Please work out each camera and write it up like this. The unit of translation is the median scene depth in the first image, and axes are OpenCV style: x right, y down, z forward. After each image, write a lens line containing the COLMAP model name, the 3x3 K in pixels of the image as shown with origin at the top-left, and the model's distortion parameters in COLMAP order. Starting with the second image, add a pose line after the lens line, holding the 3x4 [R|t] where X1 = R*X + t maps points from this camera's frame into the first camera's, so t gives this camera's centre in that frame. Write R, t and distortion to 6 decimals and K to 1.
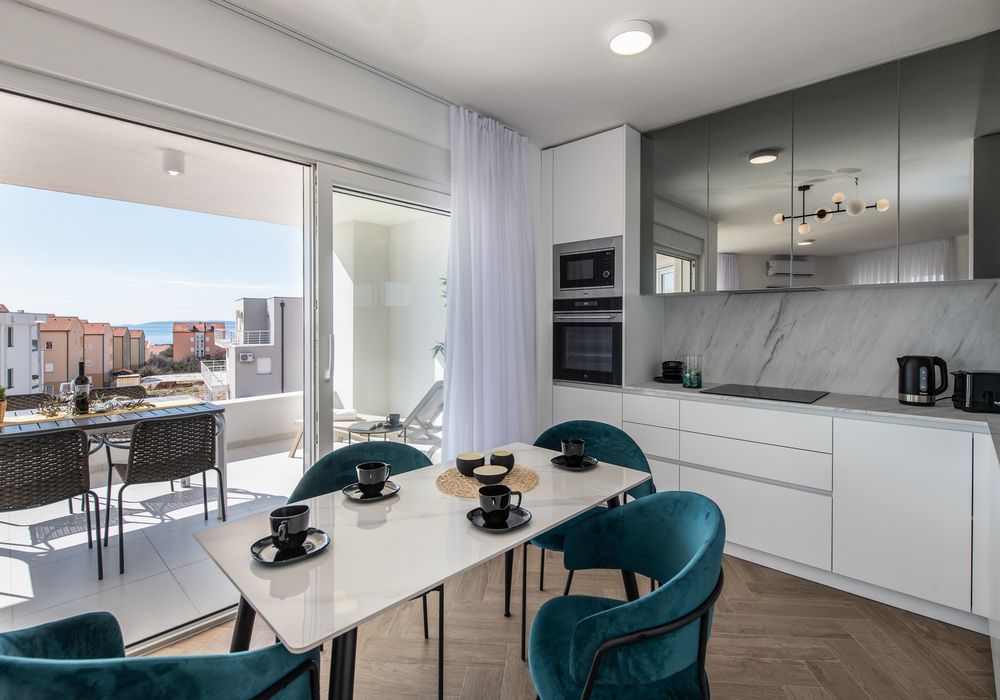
lens RADIAL K [[479.7, 0, 542.5], [0, 479.7, 323.7], [0, 0, 1]] dist [0.005452, 0.000332]
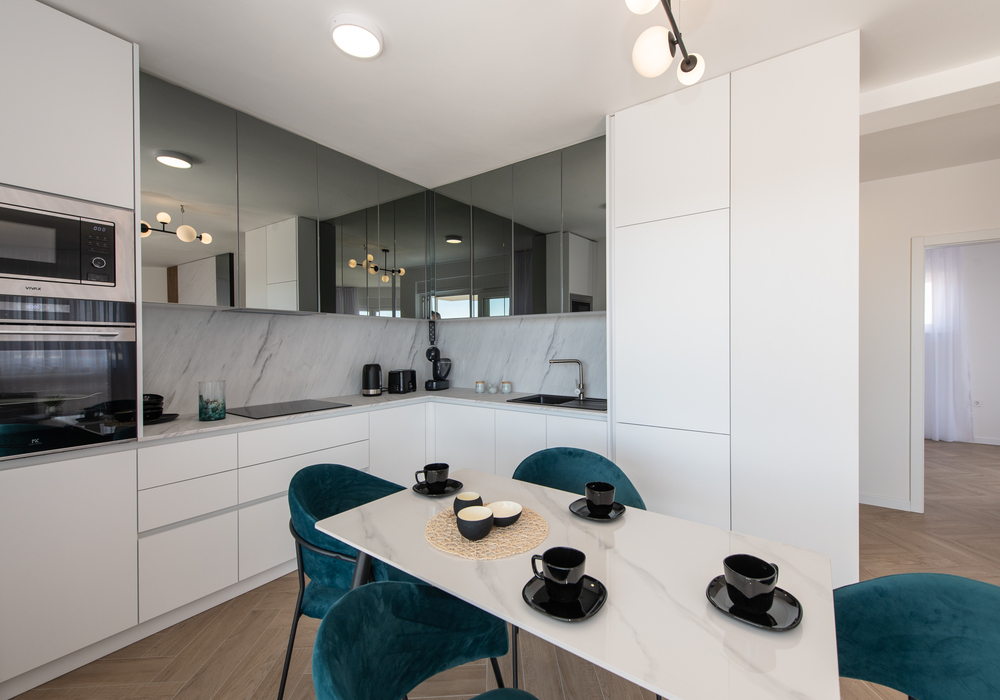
lens RADIAL K [[416.8, 0, 497.5], [0, 416.8, 347.2], [0, 0, 1]] dist [-0.003619, 0.000041]
pose [[-0.103897, -0.009146, 0.994546, -0.472636], [0.005620, 0.999936, 0.009783, 0.002167], [-0.994572, 0.006606, -0.103839, 0.594193]]
